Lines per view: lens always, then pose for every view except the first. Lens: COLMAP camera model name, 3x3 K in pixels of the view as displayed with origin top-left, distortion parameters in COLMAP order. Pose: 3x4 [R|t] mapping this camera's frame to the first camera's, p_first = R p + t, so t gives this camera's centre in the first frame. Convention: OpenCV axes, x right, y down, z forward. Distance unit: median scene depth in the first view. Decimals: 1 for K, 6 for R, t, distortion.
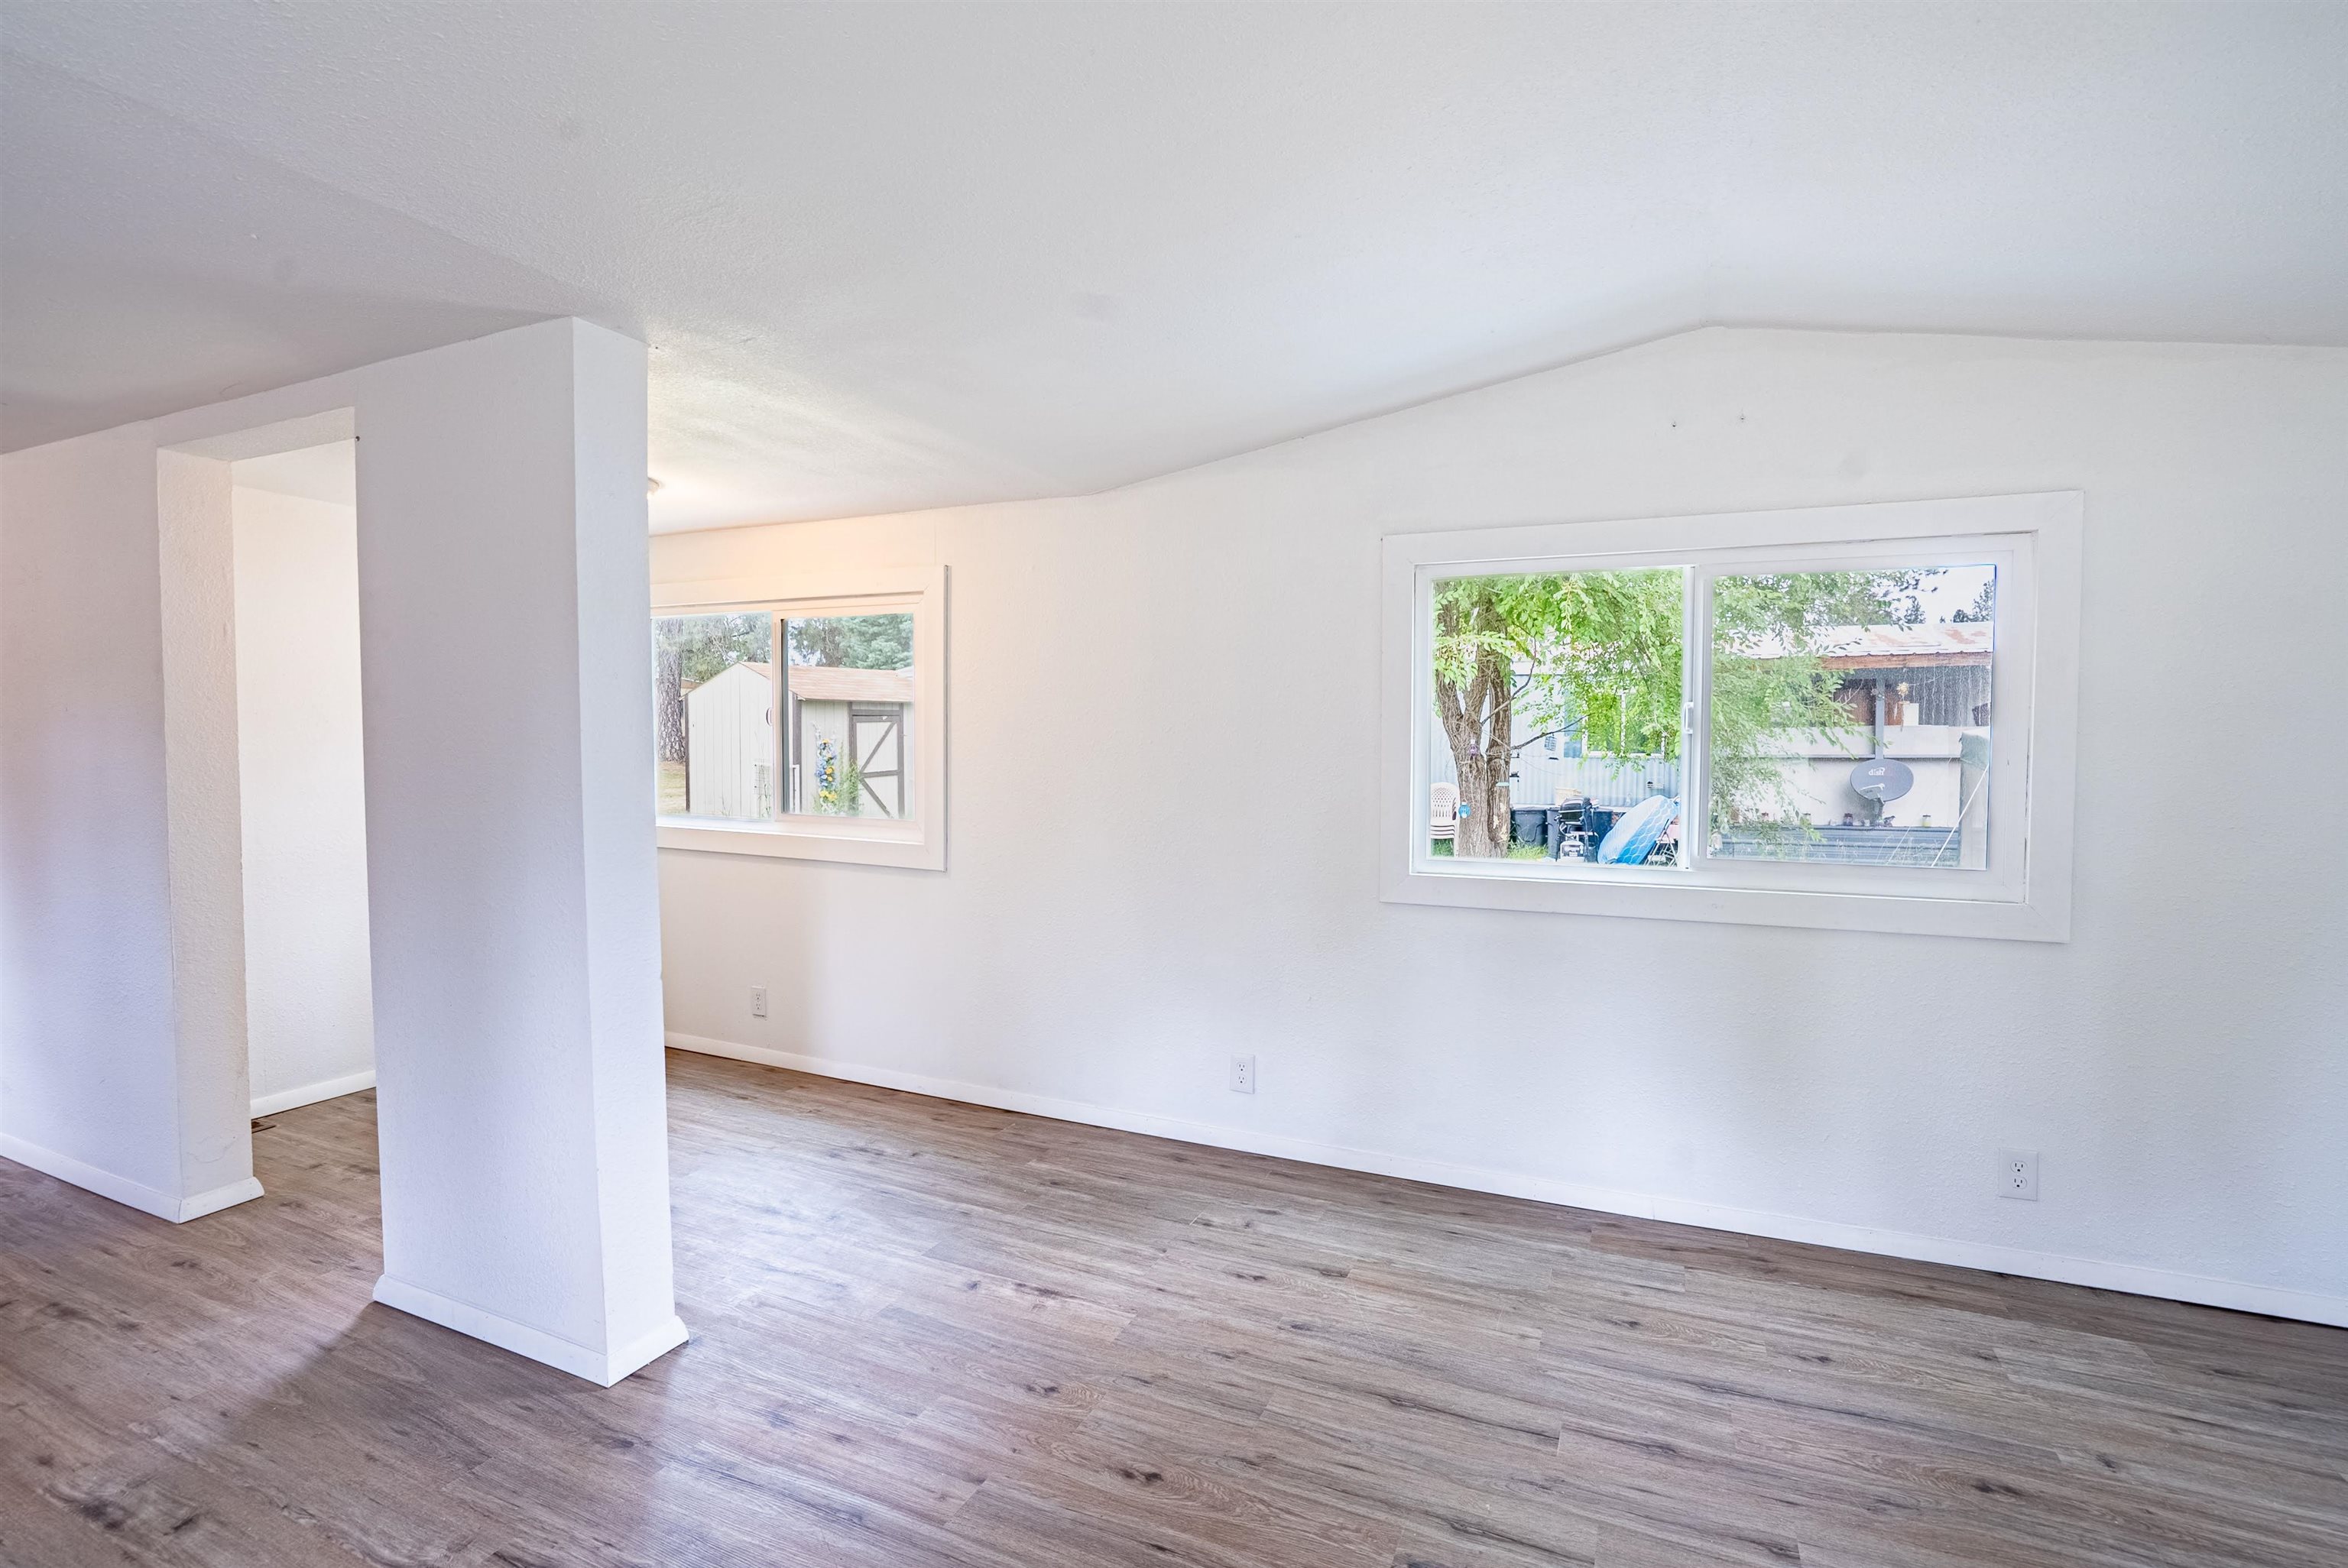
lens RADIAL K [[1101.6, 0, 1179.0], [0, 1101.6, 770.3], [0, 0, 1]] dist [-0.047045, 0.014163]
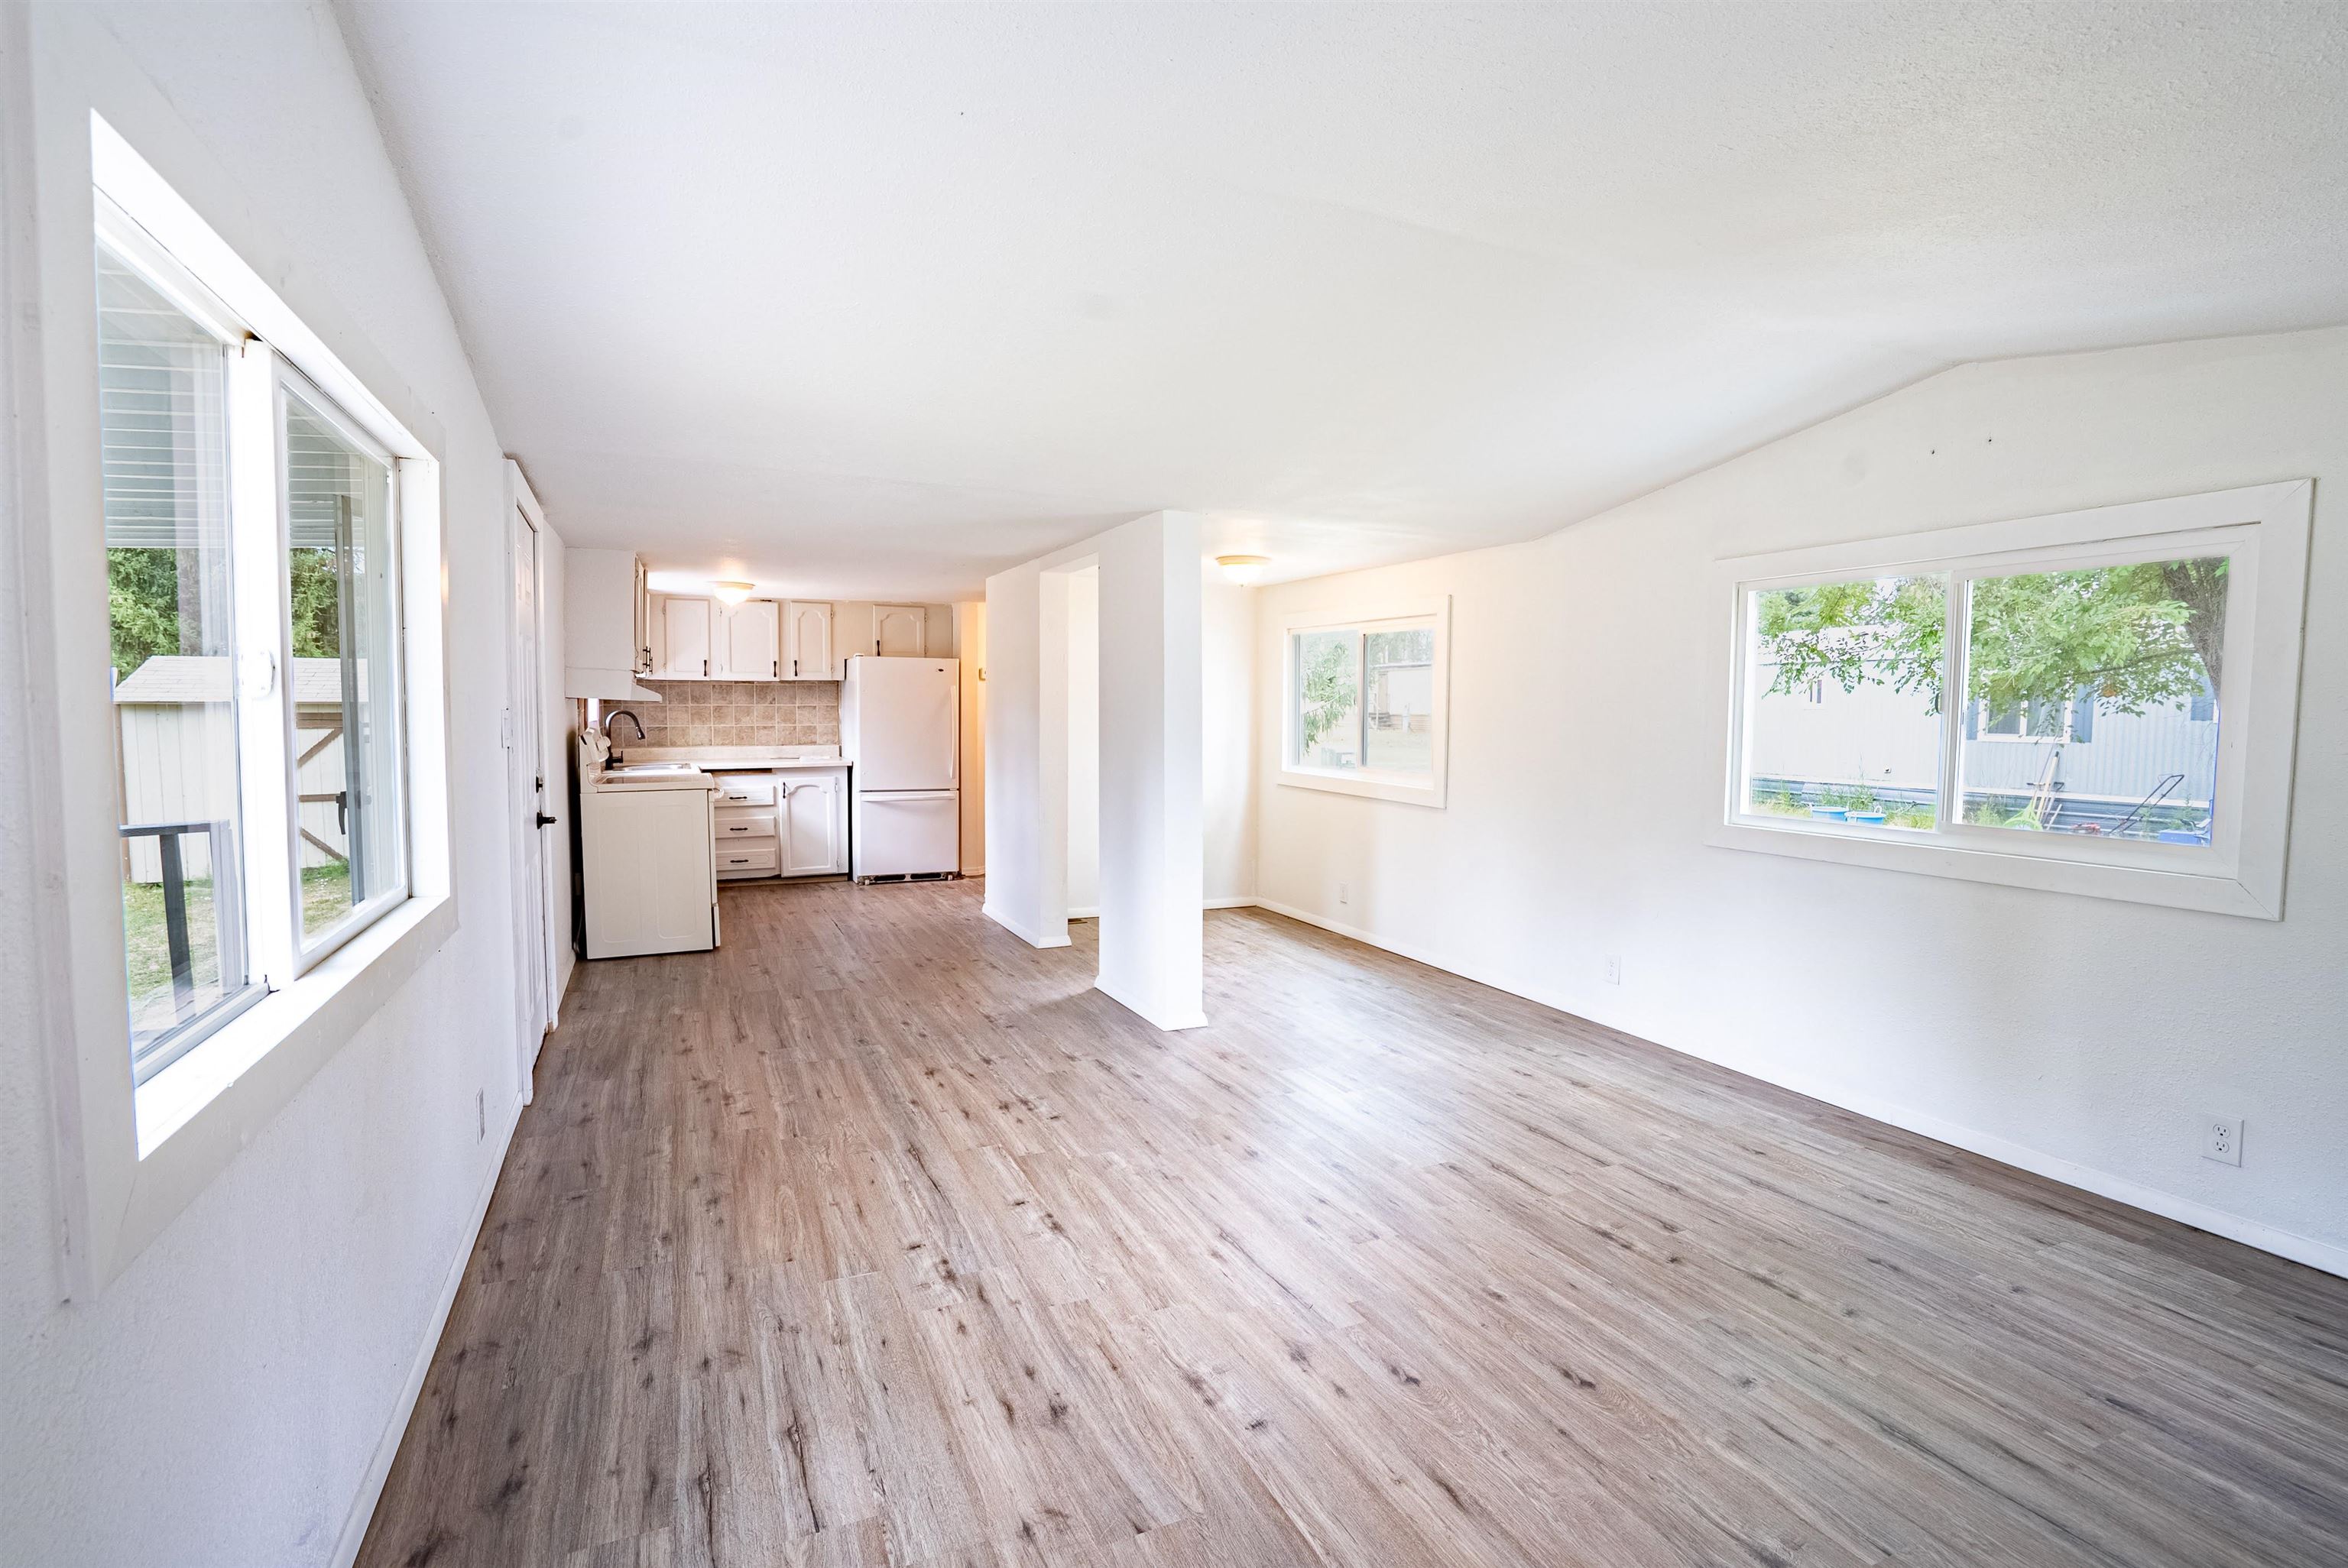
lens RADIAL K [[1101.6, 0, 1169.0], [0, 1101.6, 784.4], [0, 0, 1]] dist [-0.047045, 0.014163]
pose [[0.754859, 0.046911, -0.654207, 0.663655], [-0.023309, 0.998728, 0.044720, 0.005420], [0.655473, -0.018508, 0.754992, -0.460347]]
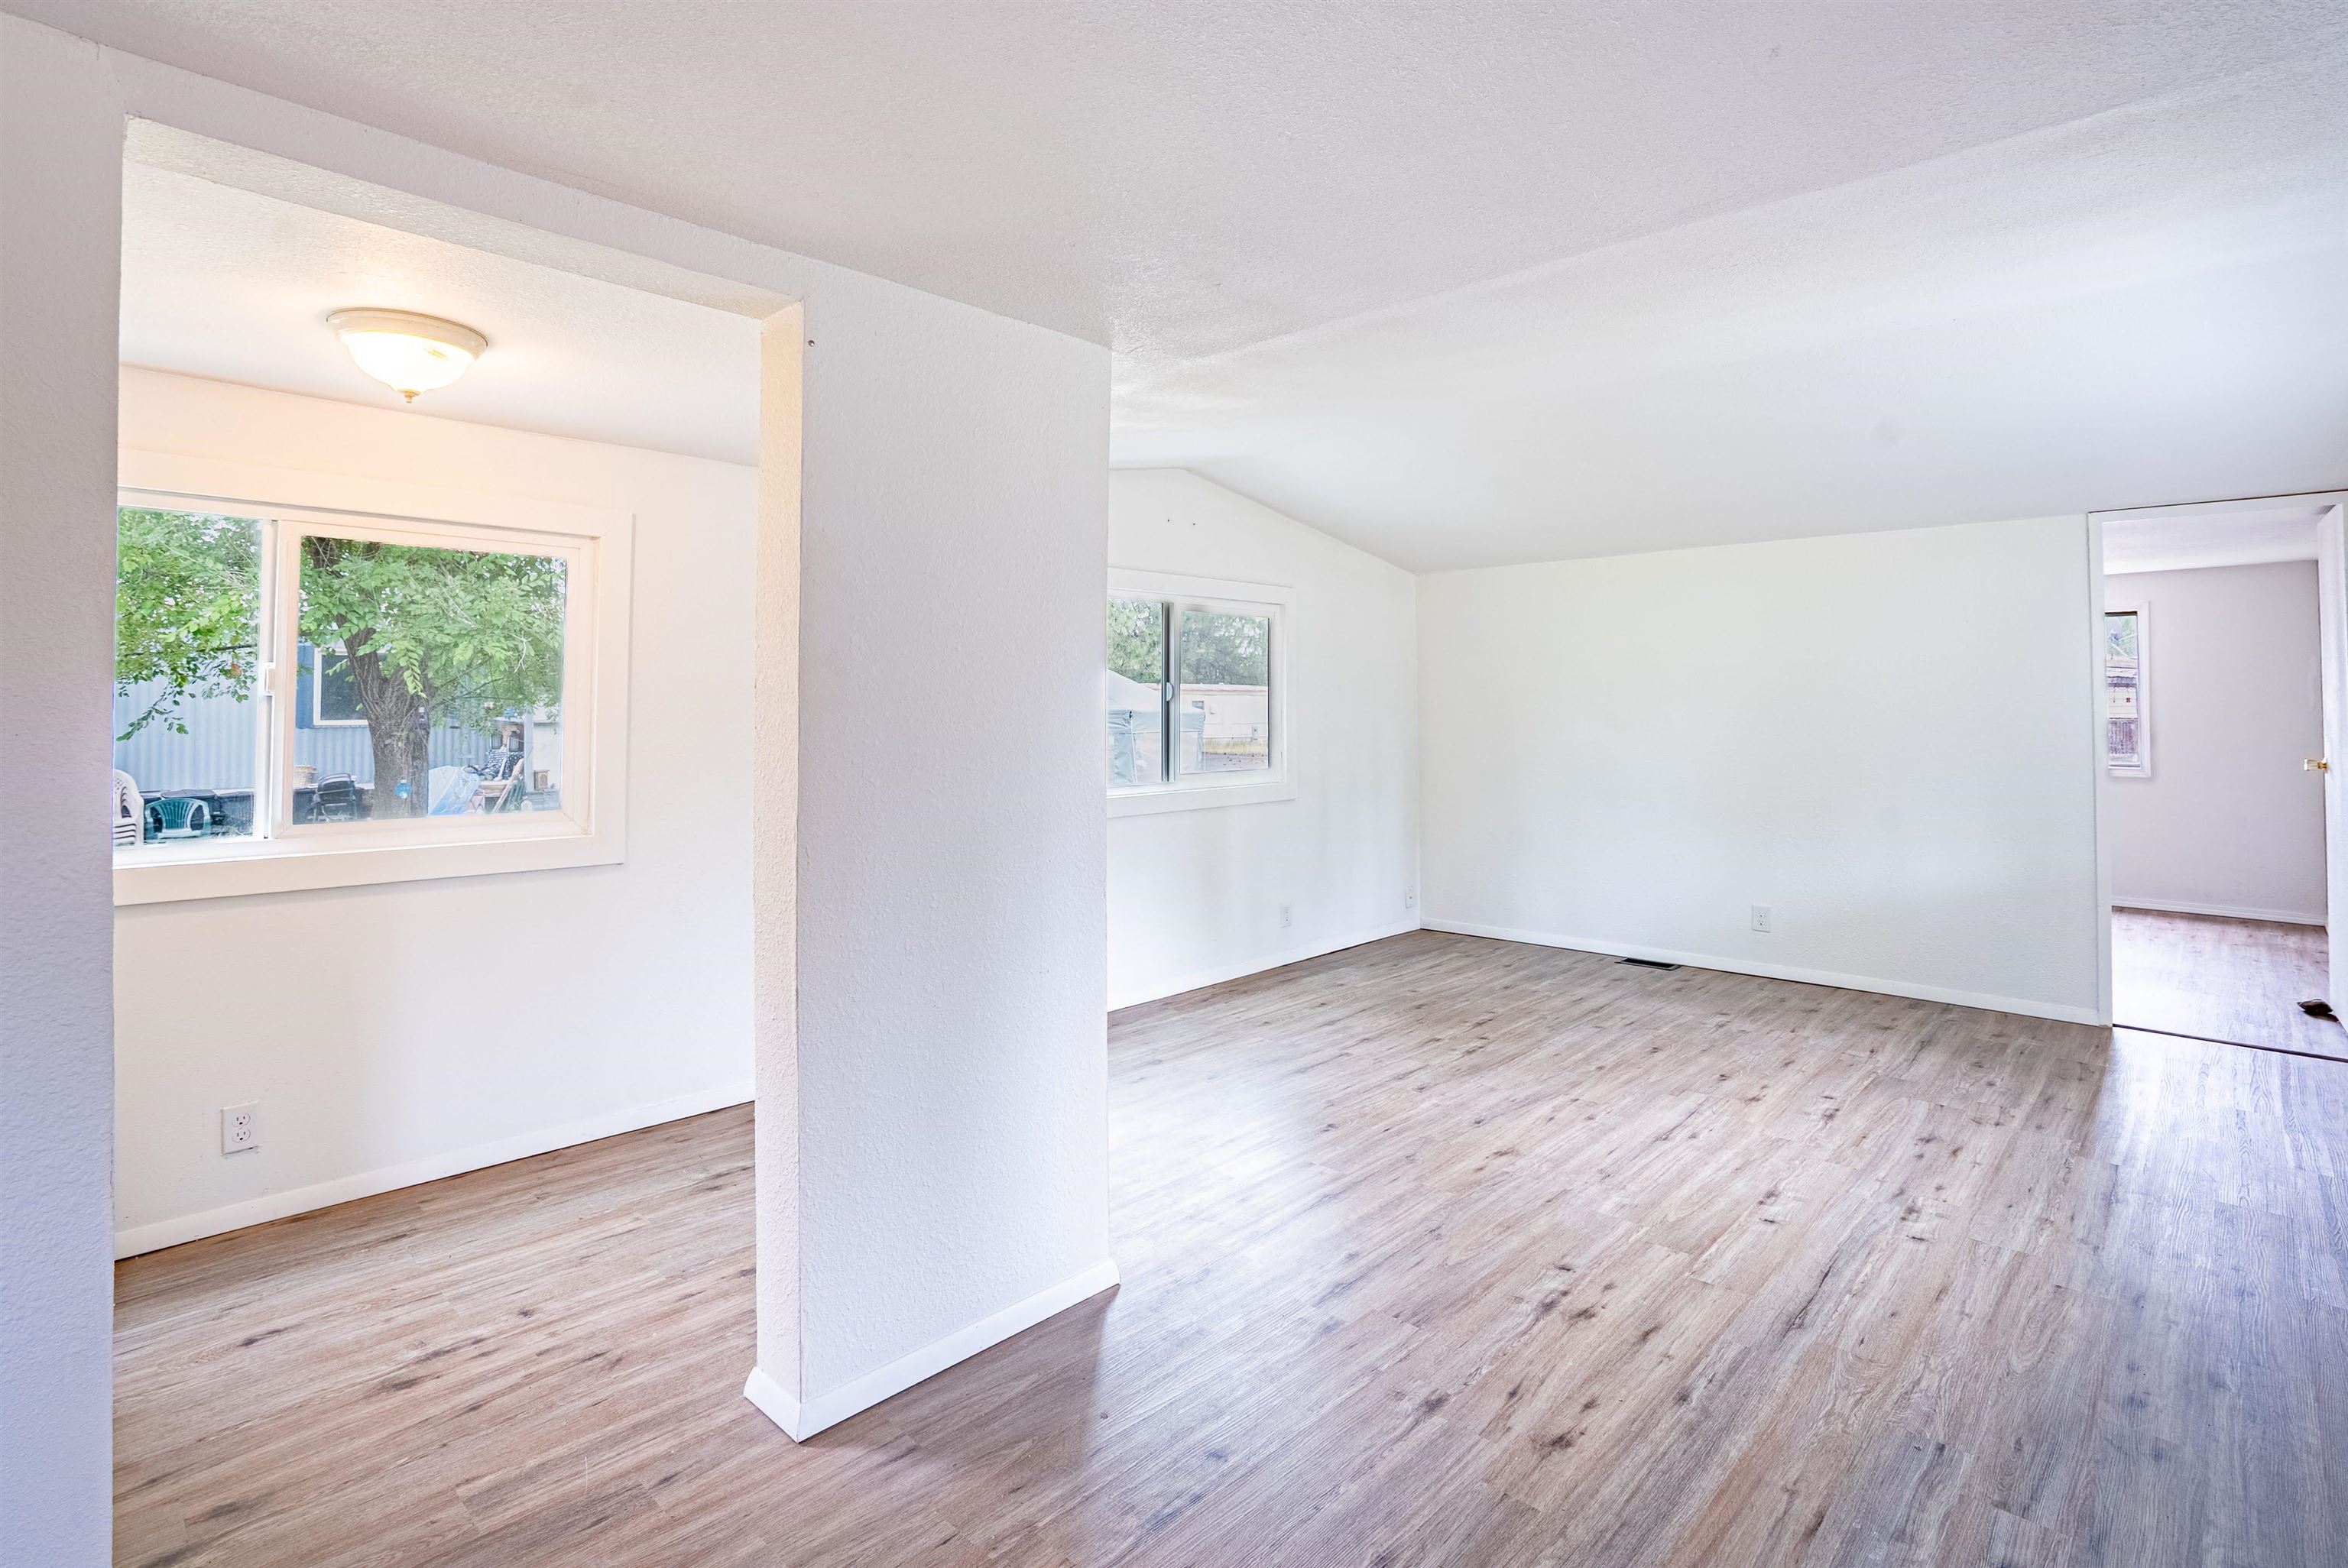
lens RADIAL K [[1101.6, 0, 1244.5], [0, 1101.6, 676.6], [0, 0, 1]] dist [-0.047045, 0.014163]
pose [[0.307783, 0.022589, 0.951188, -1.274631], [0.028584, 0.999047, -0.032975, -0.020019], [-0.951027, 0.037338, 0.306844, 0.395967]]
